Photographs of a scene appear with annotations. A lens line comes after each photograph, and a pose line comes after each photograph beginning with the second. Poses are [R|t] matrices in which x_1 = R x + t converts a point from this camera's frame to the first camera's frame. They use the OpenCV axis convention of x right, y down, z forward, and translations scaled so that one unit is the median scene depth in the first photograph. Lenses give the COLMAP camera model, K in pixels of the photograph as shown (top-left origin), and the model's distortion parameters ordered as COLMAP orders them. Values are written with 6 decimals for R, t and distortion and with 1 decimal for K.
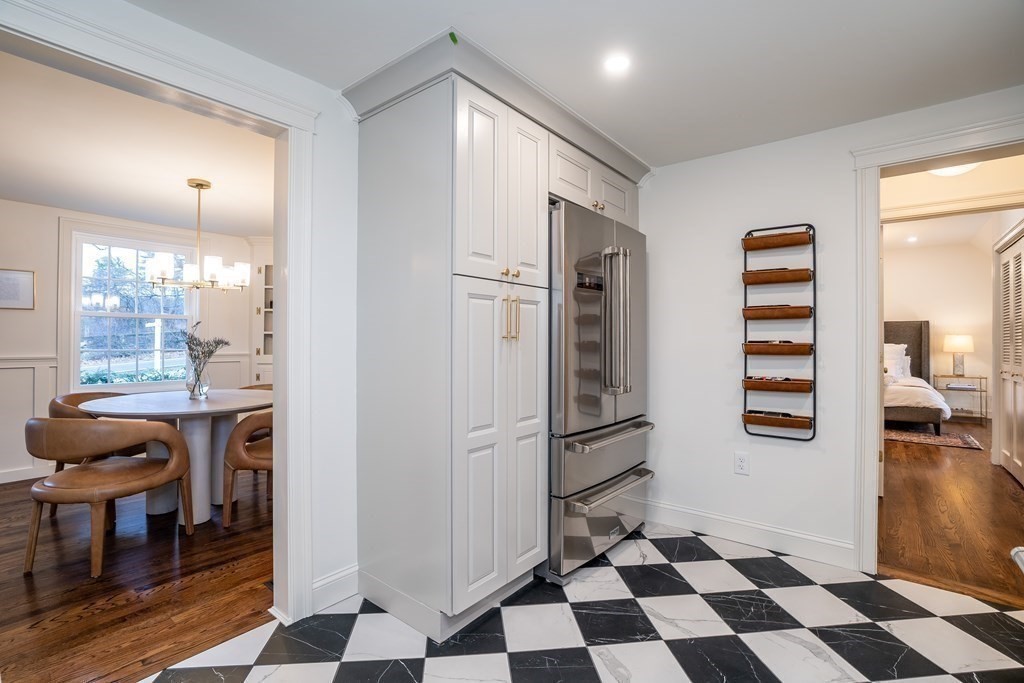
lens RADIAL K [[473.0, 0, 515.6], [0, 473.0, 338.2], [0, 0, 1]] dist [-0.031431, 0.006076]
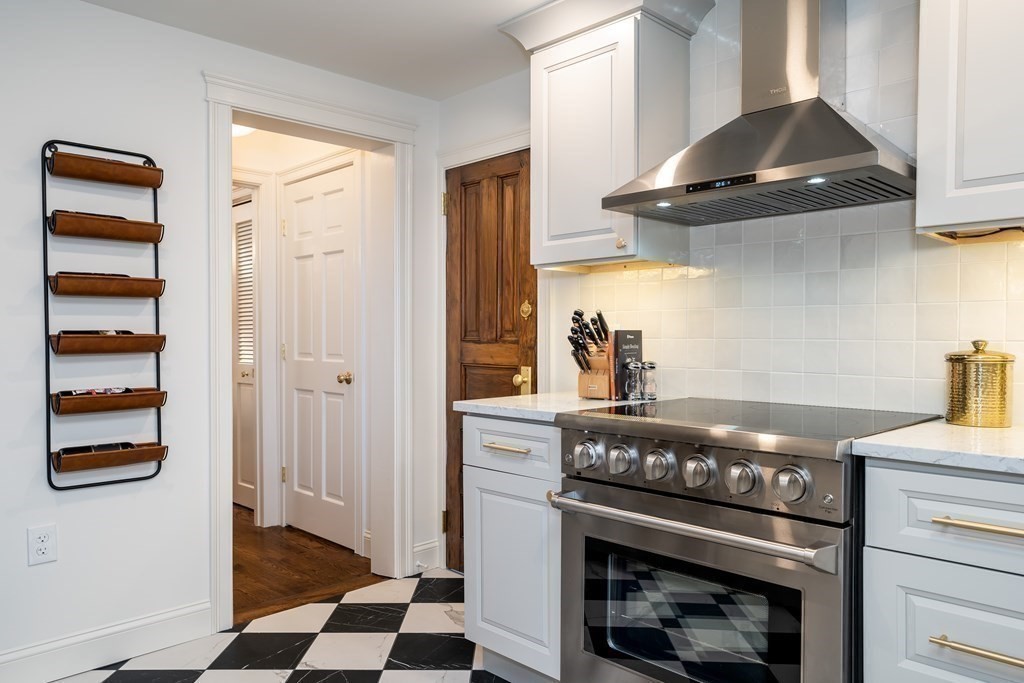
lens RADIAL K [[718.4, 0, 513.1], [0, 718.4, 351.0], [0, 0, 1]] dist [0.014328, -0.001716]
pose [[0.115769, -0.025017, 0.992961, -0.347616], [-0.005660, 0.999650, 0.025845, 0.004947], [-0.993260, -0.008612, 0.115586, 0.356465]]
